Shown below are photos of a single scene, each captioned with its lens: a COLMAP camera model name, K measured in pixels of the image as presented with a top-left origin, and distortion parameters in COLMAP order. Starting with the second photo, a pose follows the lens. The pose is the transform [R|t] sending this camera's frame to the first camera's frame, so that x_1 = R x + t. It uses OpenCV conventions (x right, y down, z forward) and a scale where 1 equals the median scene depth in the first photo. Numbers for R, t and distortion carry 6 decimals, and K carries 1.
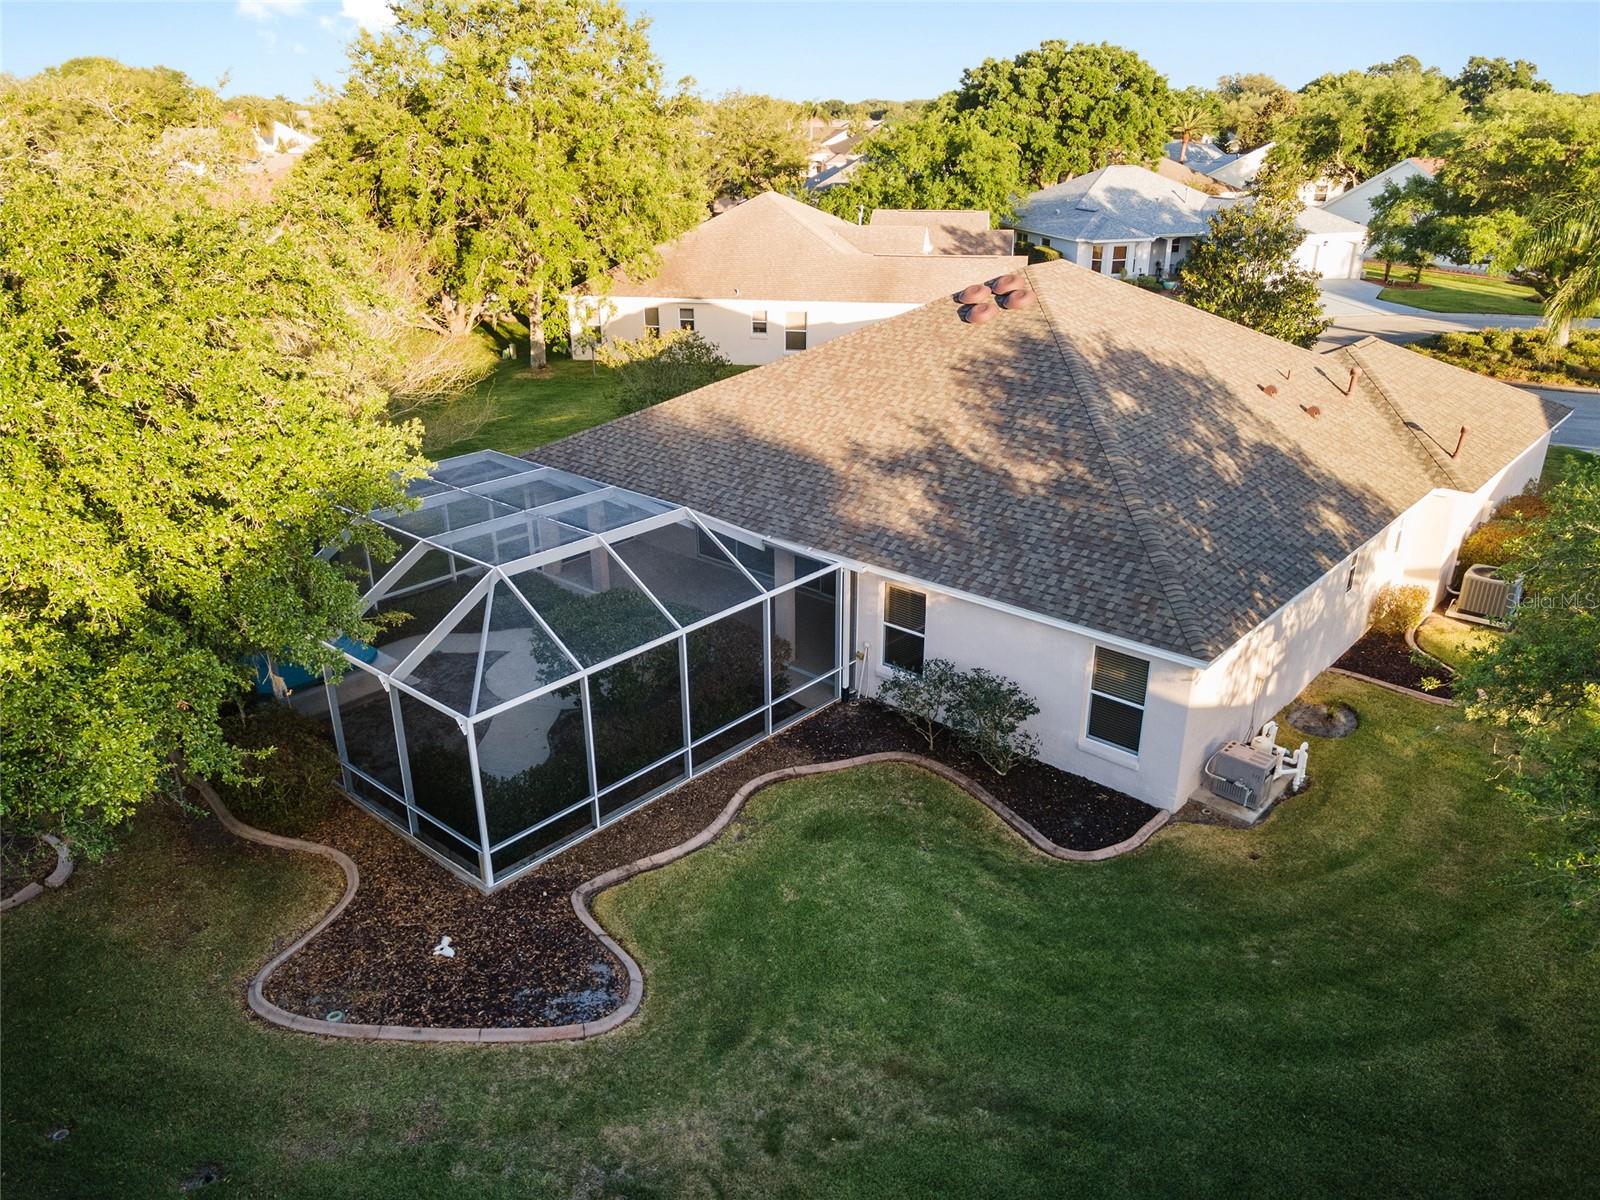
lens RADIAL K [[1155.8, 0, 804.0], [0, 1155.8, 611.4], [0, 0, 1]] dist [0.030147, 0.008188]
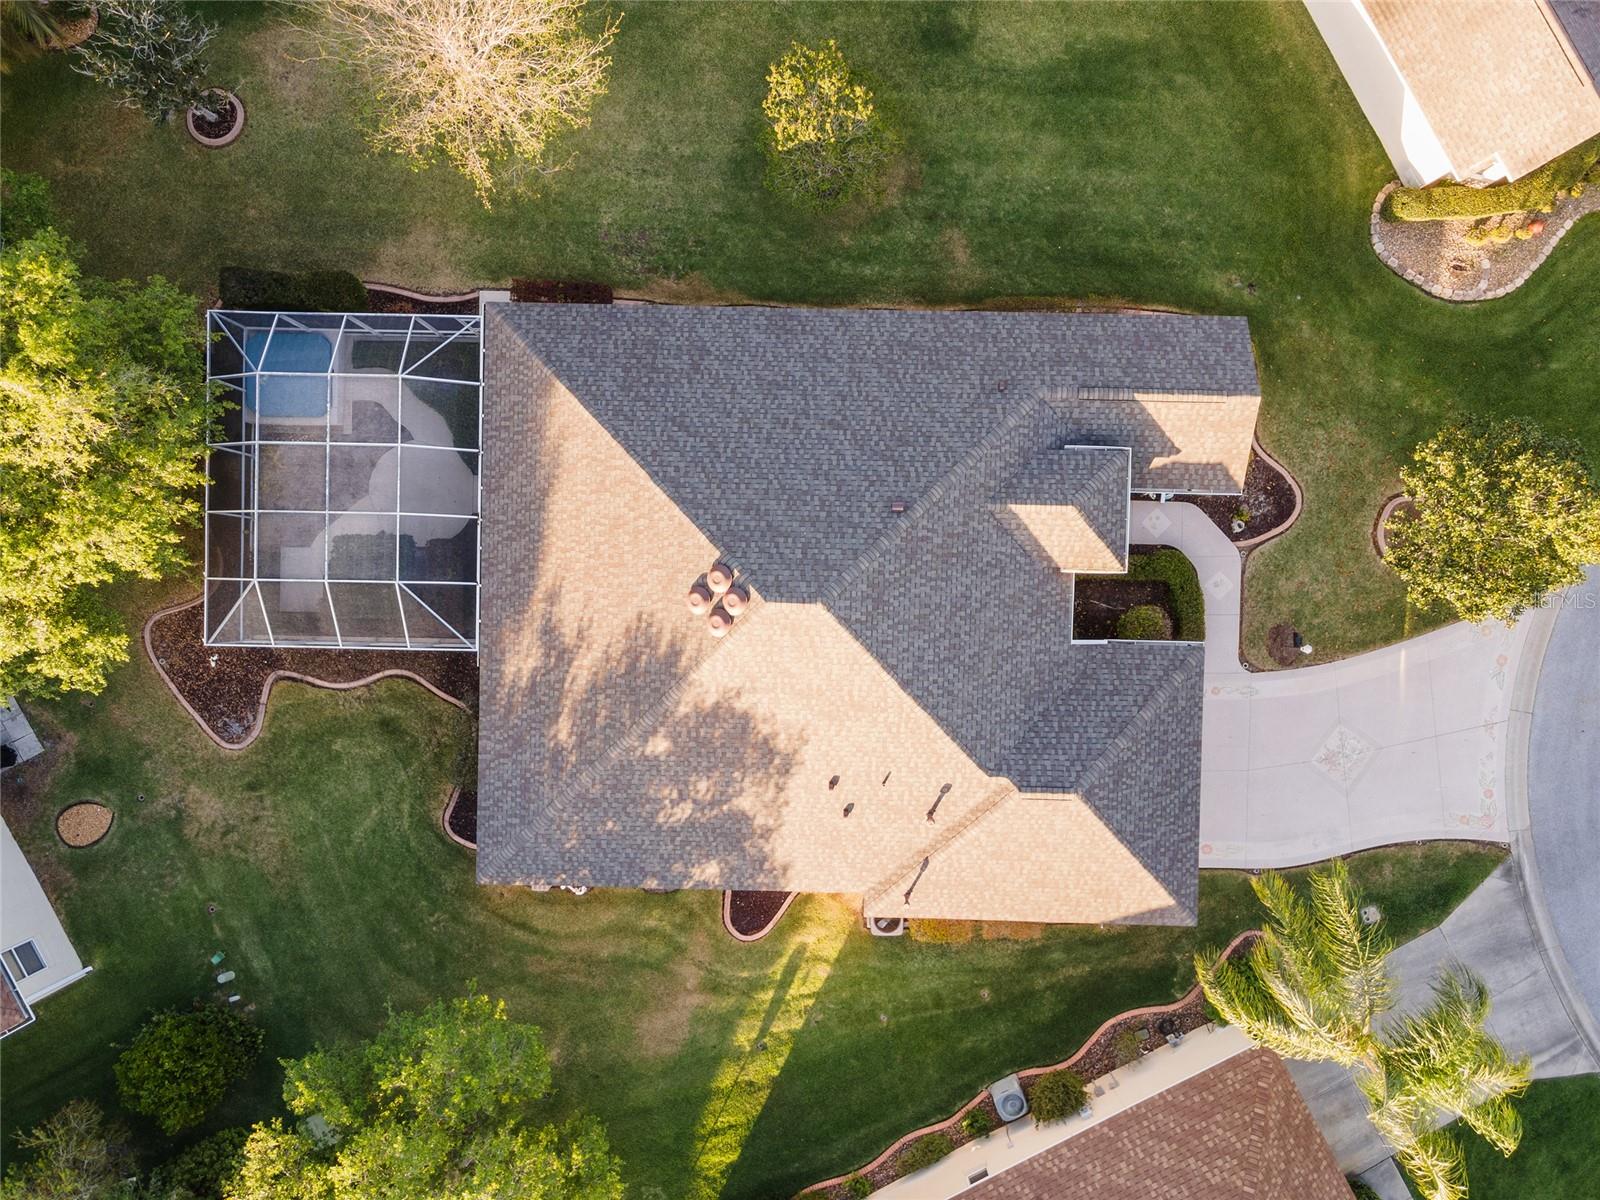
lens RADIAL K [[1155.8, 0, 804.0], [0, 1155.8, 611.4], [0, 0, 1]] dist [0.030147, 0.008188]
pose [[0.637204, 0.770668, 0.006406, 0.294569], [-0.295411, 0.236557, 0.925620, -1.834612], [0.711831, -0.591702, 0.378399, 0.809780]]
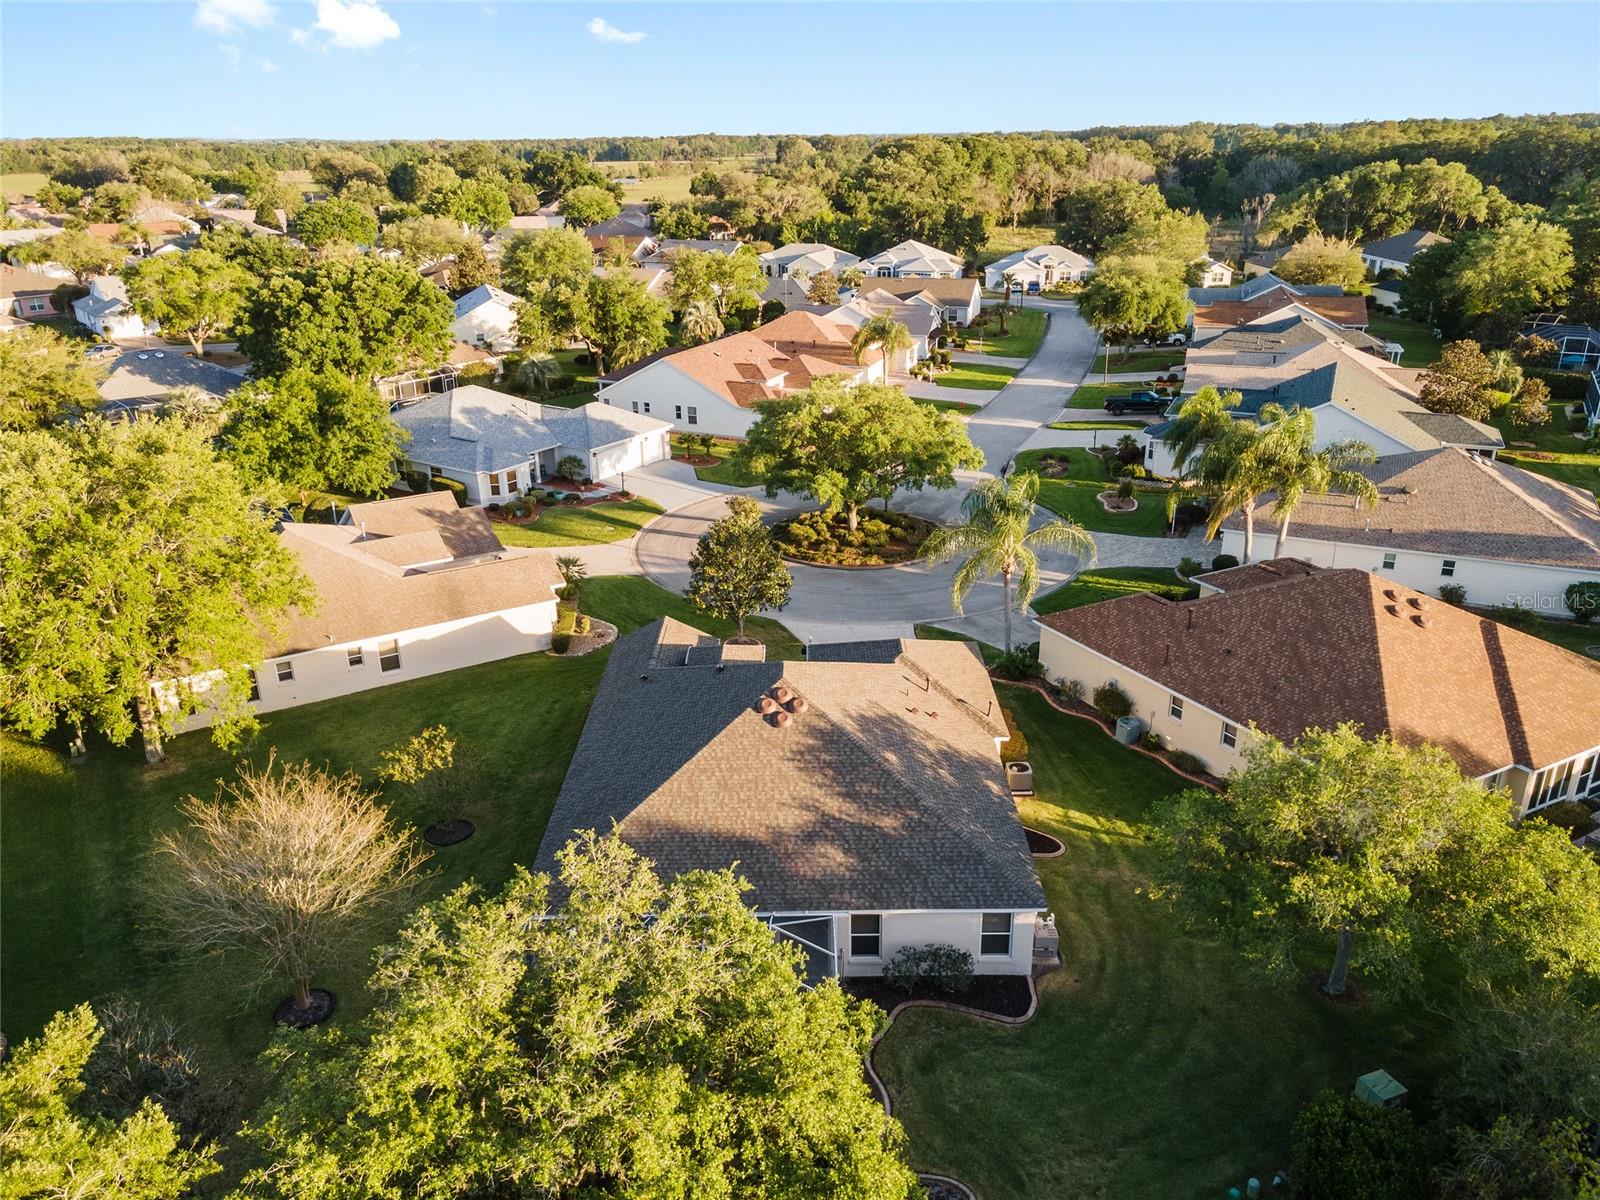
lens RADIAL K [[1155.8, 0, 804.0], [0, 1155.8, 611.4], [0, 0, 1]] dist [0.030147, 0.008188]
pose [[0.751534, -0.248649, 0.611040, -1.021092], [0.266182, 0.961796, 0.063997, -0.646517], [-0.603608, 0.114553, 0.789009, -0.429773]]
